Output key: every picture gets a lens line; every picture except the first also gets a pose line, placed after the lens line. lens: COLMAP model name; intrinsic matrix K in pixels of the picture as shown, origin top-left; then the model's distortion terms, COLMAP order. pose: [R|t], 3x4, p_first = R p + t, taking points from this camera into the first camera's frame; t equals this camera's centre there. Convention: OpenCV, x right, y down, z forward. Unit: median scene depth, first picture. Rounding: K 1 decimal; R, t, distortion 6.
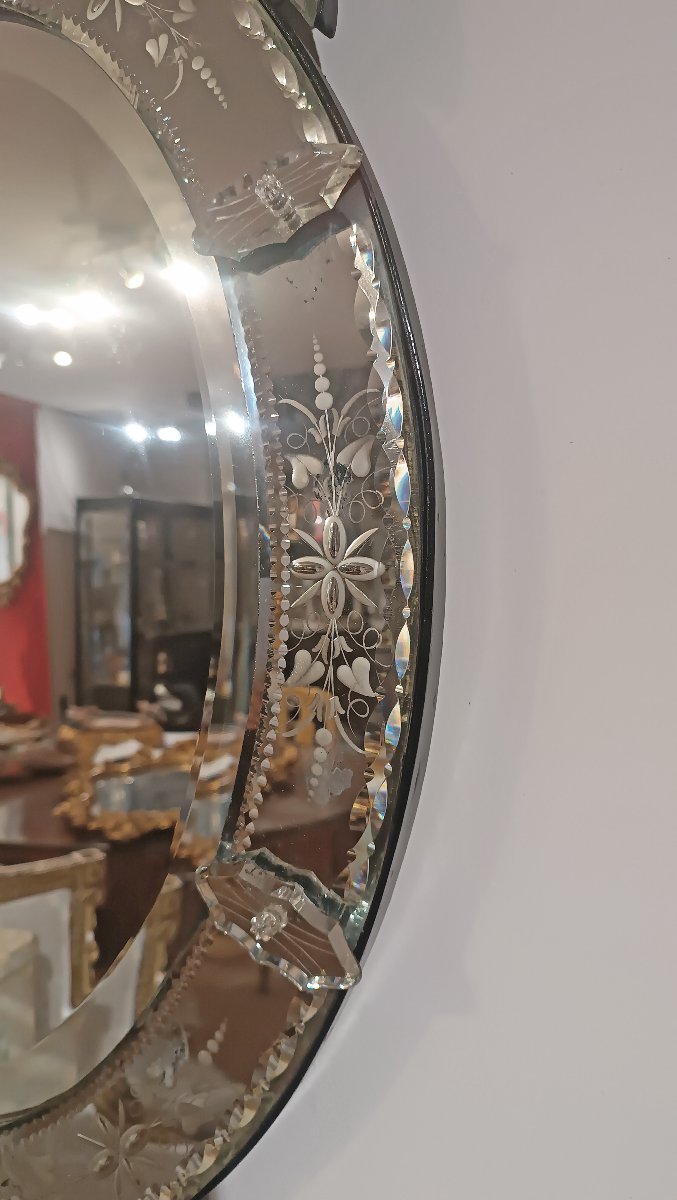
lens RADIAL K [[873.0, 0, 338.5], [0, 873.0, 600.0], [0, 0, 1]] dist [-0.004723, -0.006154]
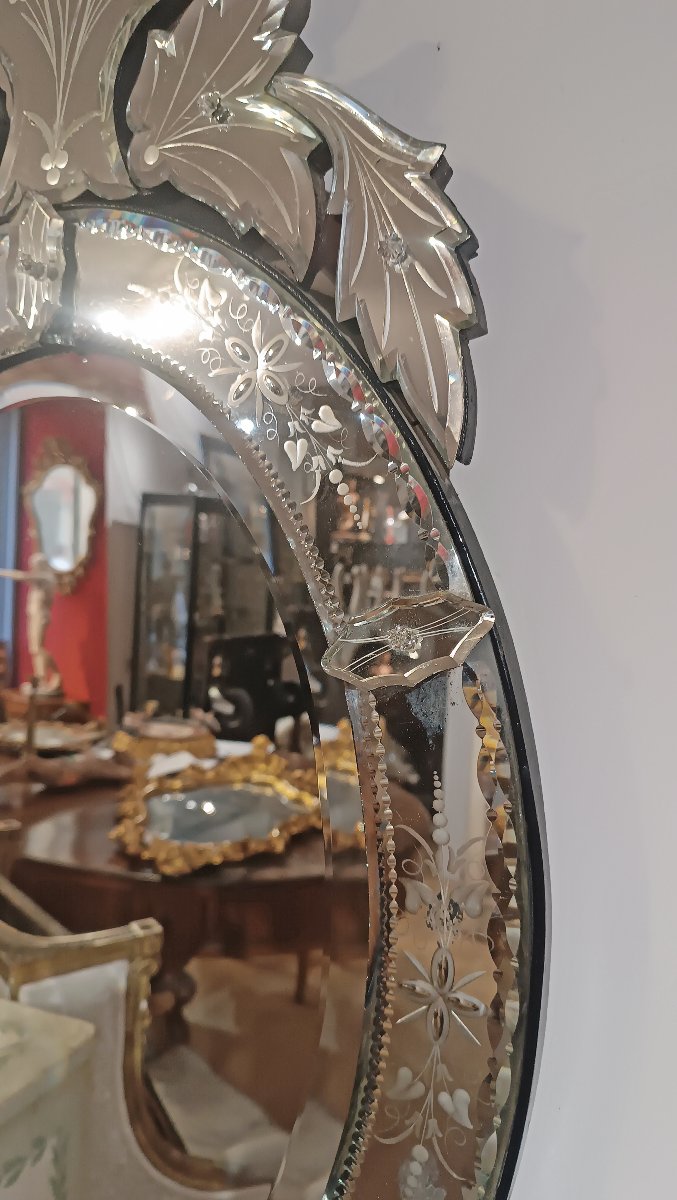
lens RADIAL K [[873.0, 0, 338.5], [0, 873.0, 600.0], [0, 0, 1]] dist [-0.004723, -0.006154]
pose [[0.996450, 0.060600, -0.058446, -0.012136], [-0.059241, 0.997938, 0.024711, -0.067854], [0.059823, -0.021161, 0.997985, -0.004251]]
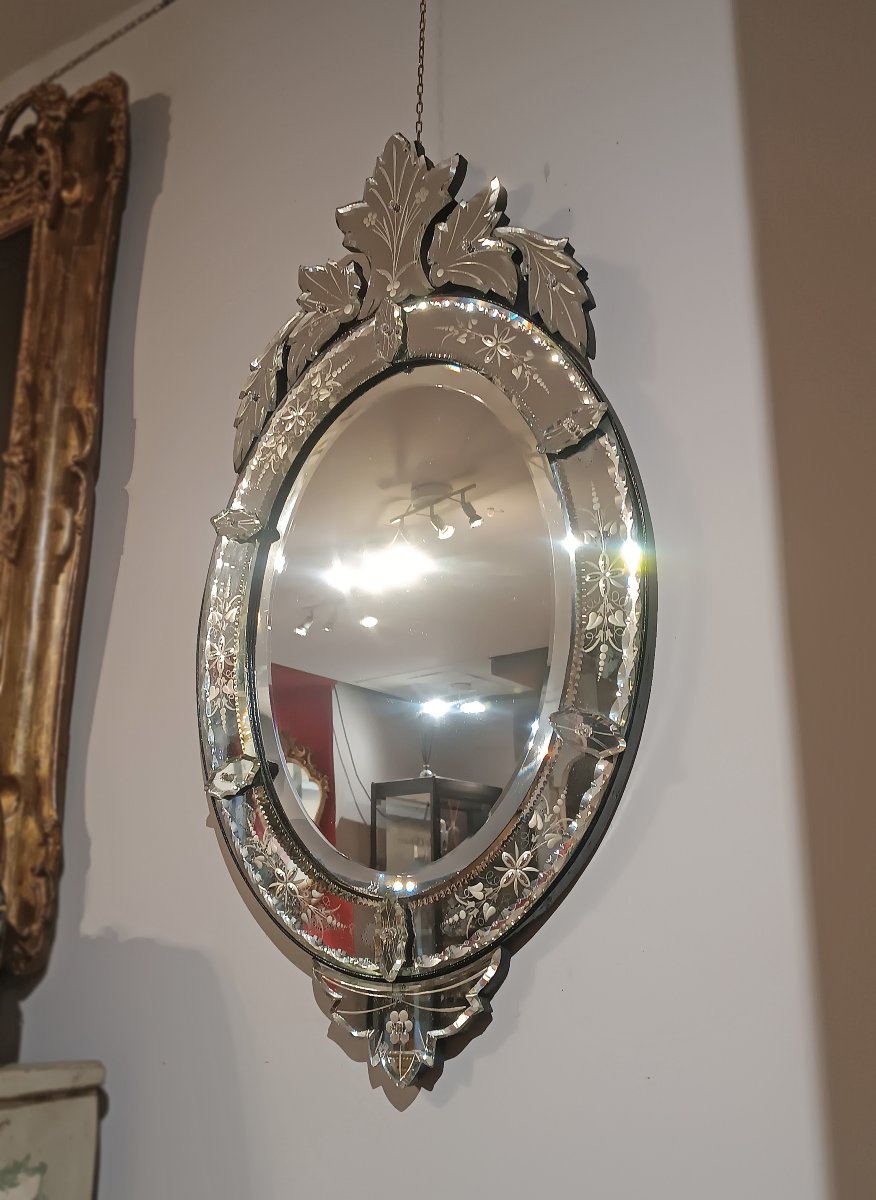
lens RADIAL K [[1142.6, 0, 427.2], [0, 1142.6, 643.7], [0, 0, 1]] dist [0.038430, 0.002447]
pose [[0.974362, -0.067341, -0.214671, 0.021707], [0.007928, 0.963839, -0.266366, 0.116894], [0.224846, 0.257835, 0.939662, -0.232852]]
